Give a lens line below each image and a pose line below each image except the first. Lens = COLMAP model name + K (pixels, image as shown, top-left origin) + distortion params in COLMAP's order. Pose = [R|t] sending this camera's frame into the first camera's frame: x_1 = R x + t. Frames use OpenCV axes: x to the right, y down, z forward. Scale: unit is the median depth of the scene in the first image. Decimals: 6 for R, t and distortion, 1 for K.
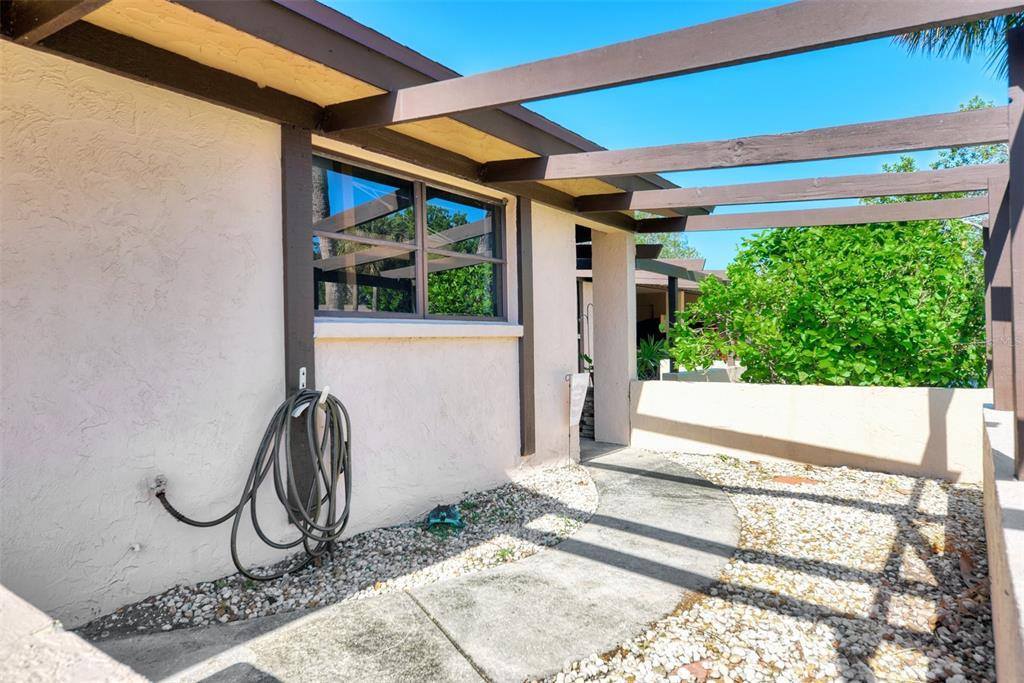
lens RADIAL K [[617.6, 0, 512.3], [0, 617.6, 343.2], [0, 0, 1]] dist [0.000736, 0.000020]
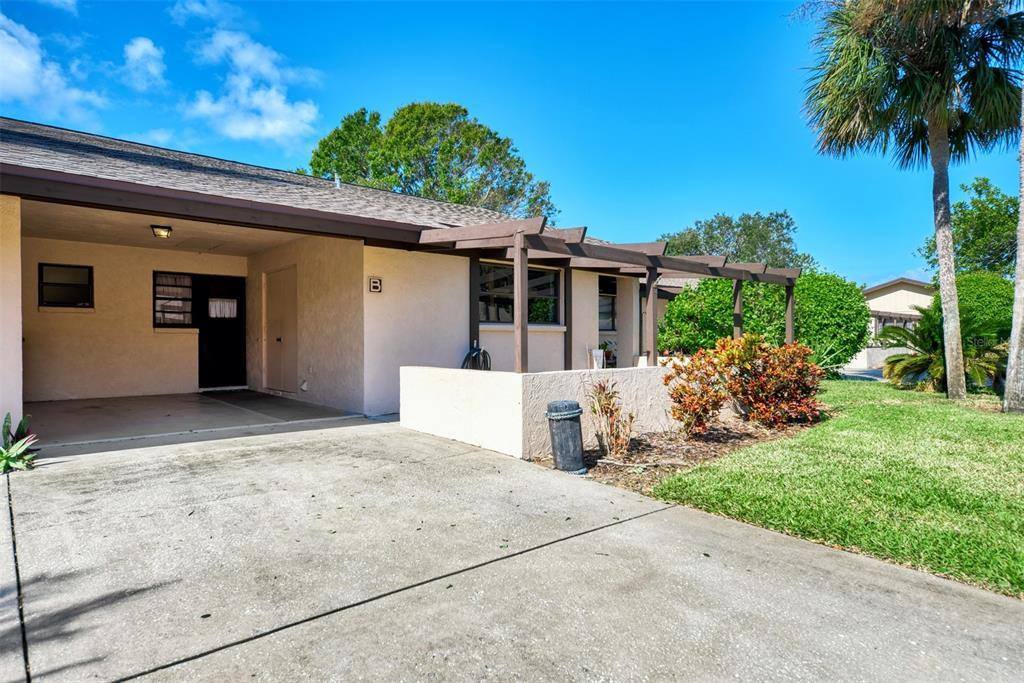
lens RADIAL K [[585.9, 0, 511.6], [0, 585.9, 340.2], [0, 0, 1]] dist [0.000138, 0.000005]
pose [[0.976409, 0.014685, -0.215431, 0.279308], [-0.015621, 0.999874, -0.002644, 0.029582], [0.215366, 0.005946, 0.976515, -1.098381]]
